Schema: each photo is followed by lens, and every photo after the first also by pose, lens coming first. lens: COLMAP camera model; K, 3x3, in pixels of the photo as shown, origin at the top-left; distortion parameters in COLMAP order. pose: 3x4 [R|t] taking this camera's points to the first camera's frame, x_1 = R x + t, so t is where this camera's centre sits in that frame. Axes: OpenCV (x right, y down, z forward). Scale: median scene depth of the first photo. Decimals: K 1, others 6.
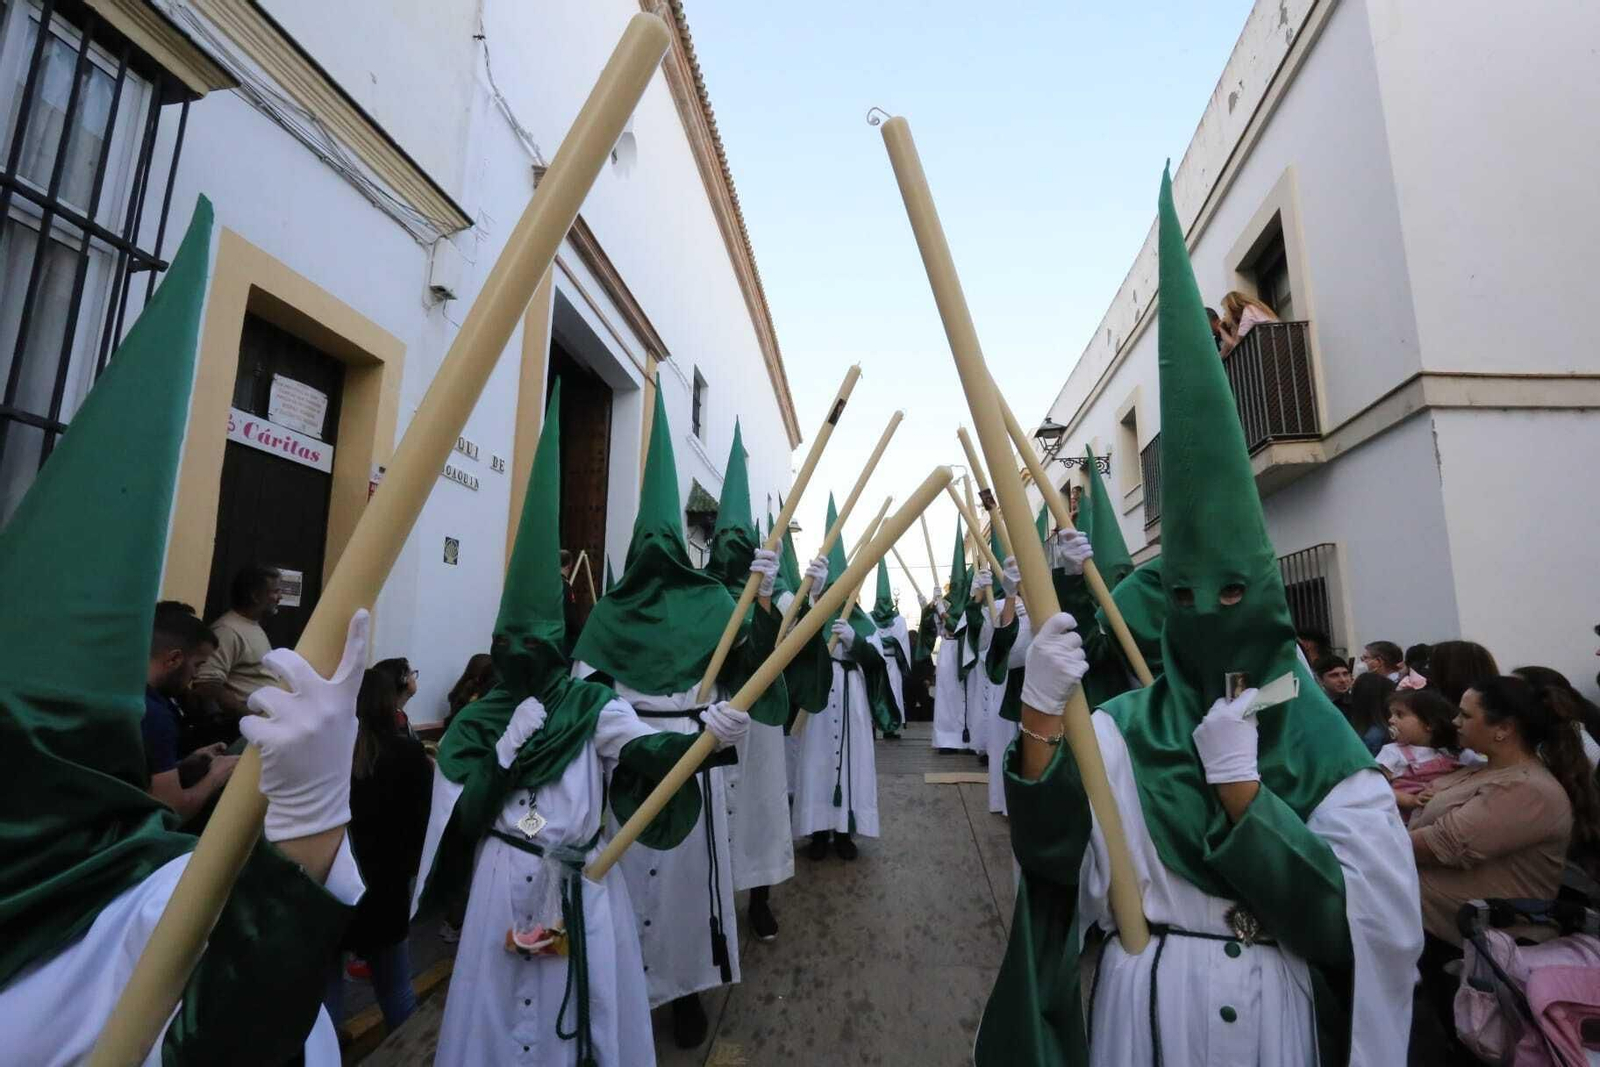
lens RADIAL K [[789.2, 0, 800.0], [0, 789.2, 533.5], [0, 0, 1]] dist [-0.065123, 0.033968]
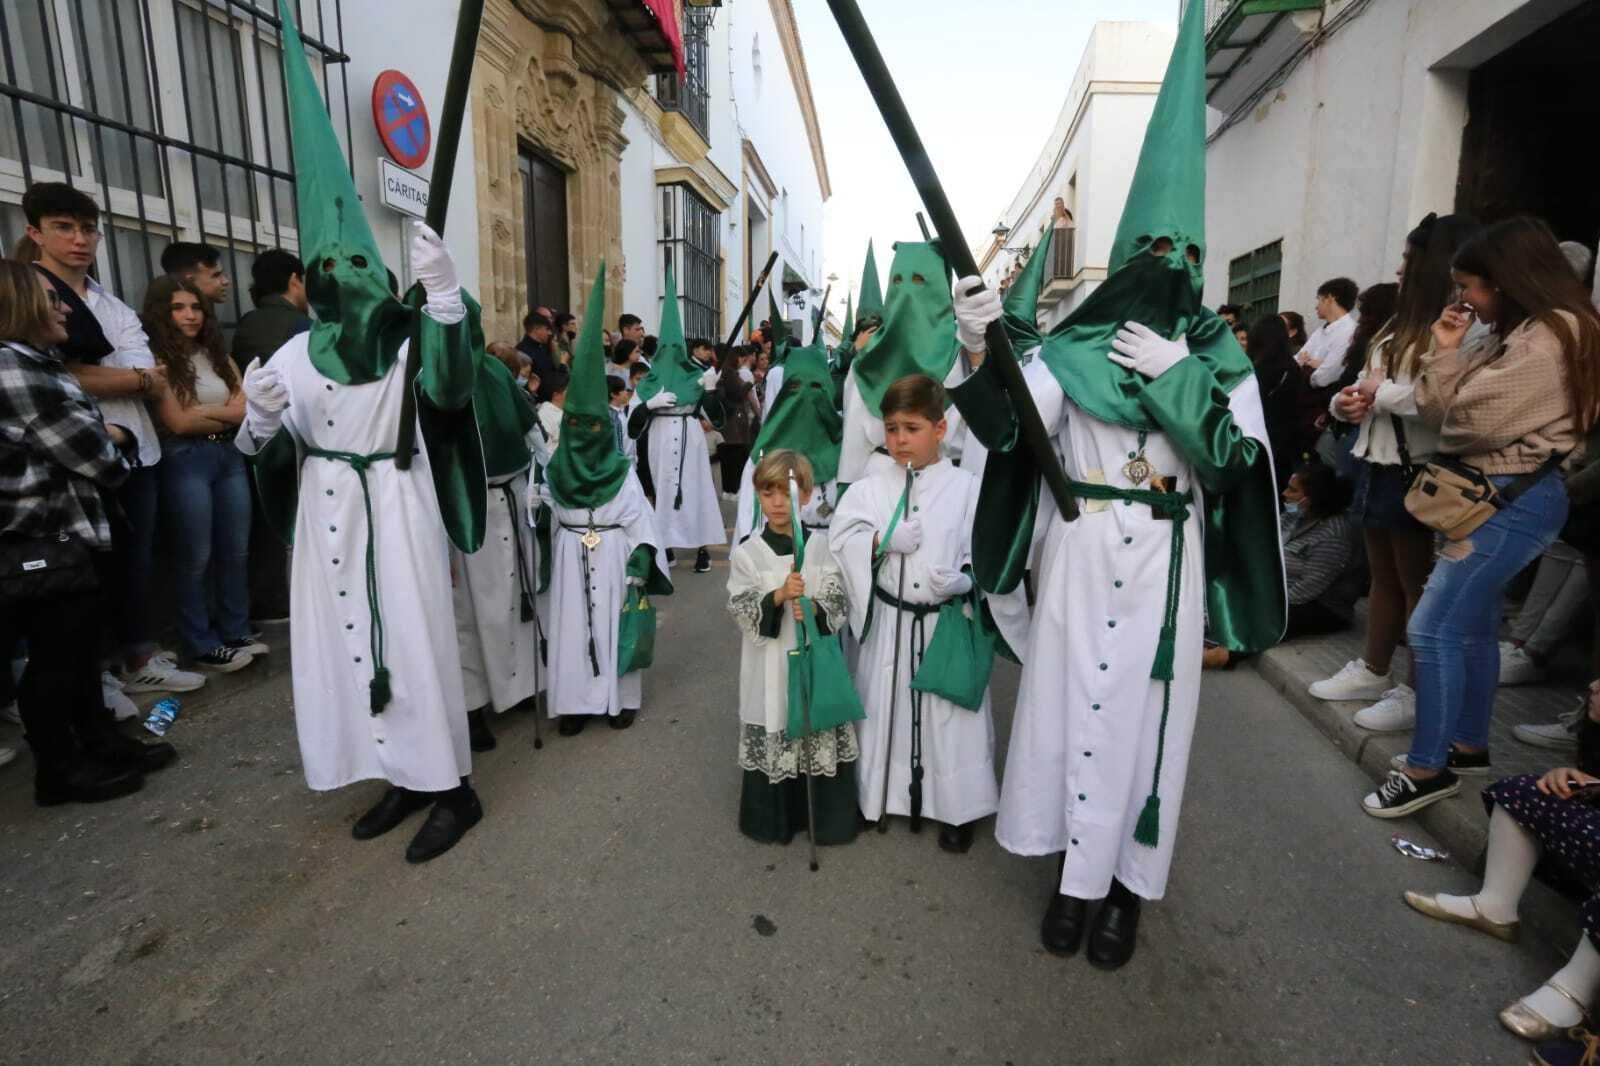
lens RADIAL K [[789.2, 0, 800.0], [0, 789.2, 533.0], [0, 0, 1]] dist [-0.065123, 0.033968]
pose [[0.999918, -0.006856, -0.010794, -0.263510], [0.010148, 0.939060, 0.343604, -0.292883], [0.007781, -0.343685, 0.939053, -2.215731]]
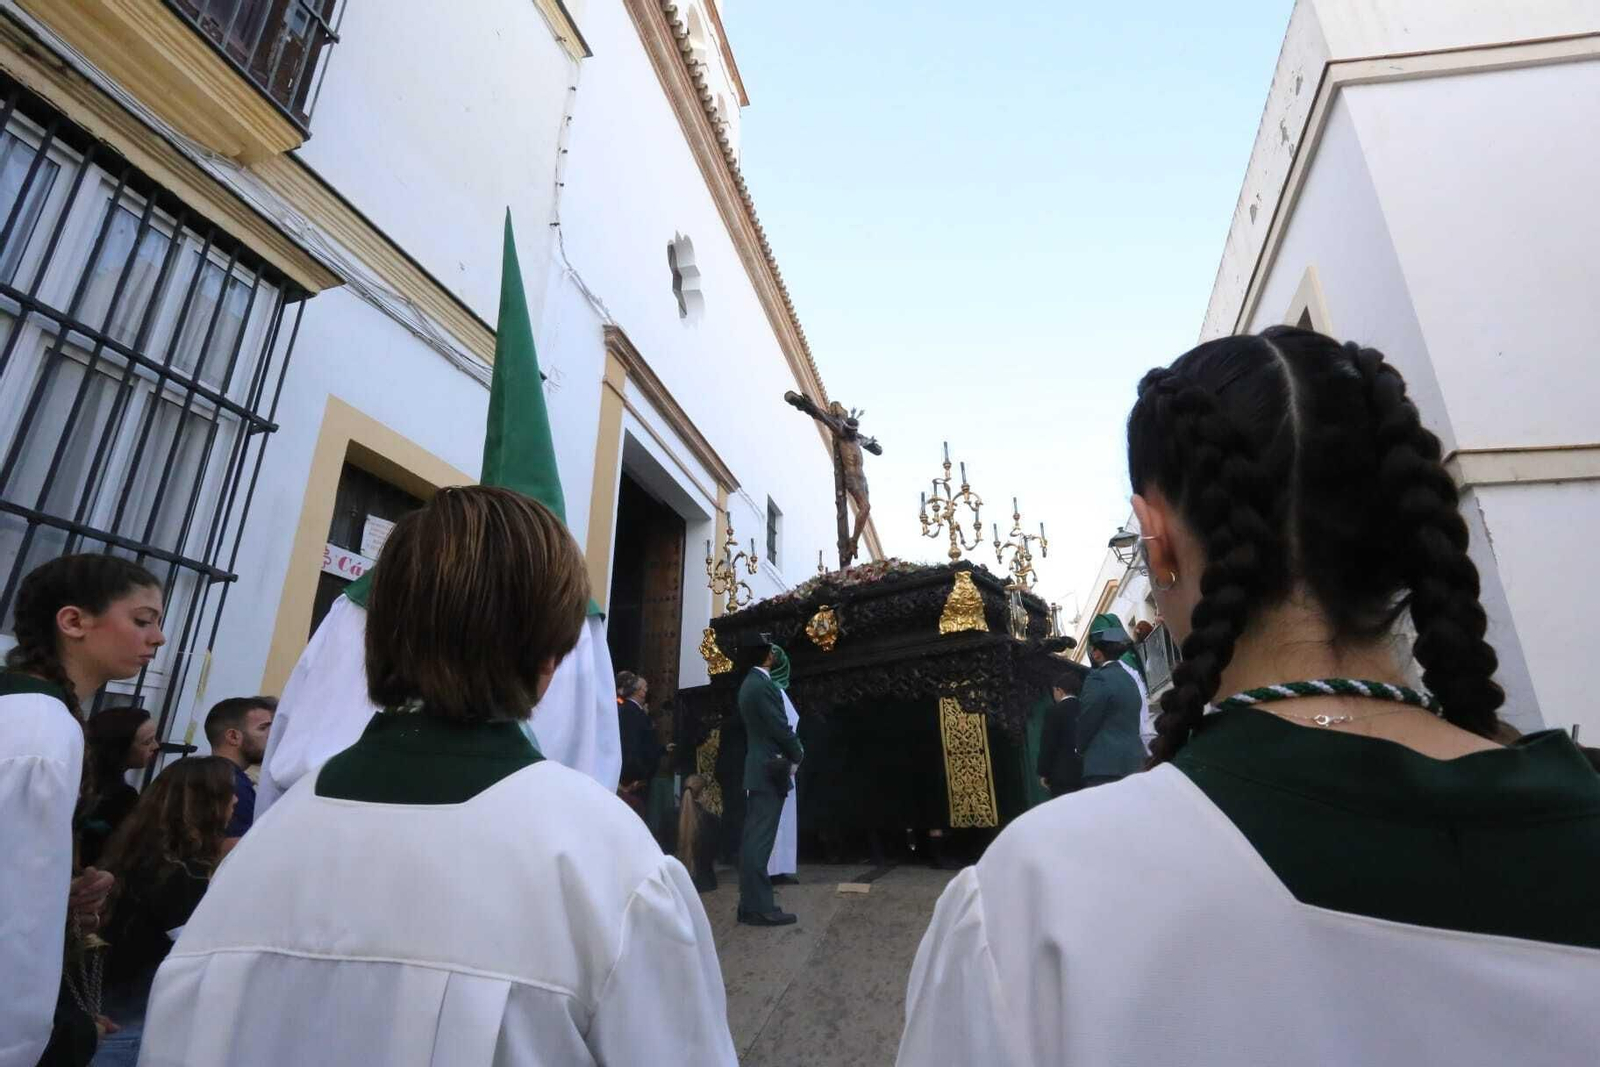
lens RADIAL K [[789.2, 0, 800.0], [0, 789.2, 533.5], [0, 0, 1]] dist [-0.065123, 0.033968]
pose [[0.991623, -0.050197, -0.119016, 0.092641], [0.030247, 0.986020, -0.163857, 0.029438], [0.125578, 0.158885, 0.979278, -0.047794]]
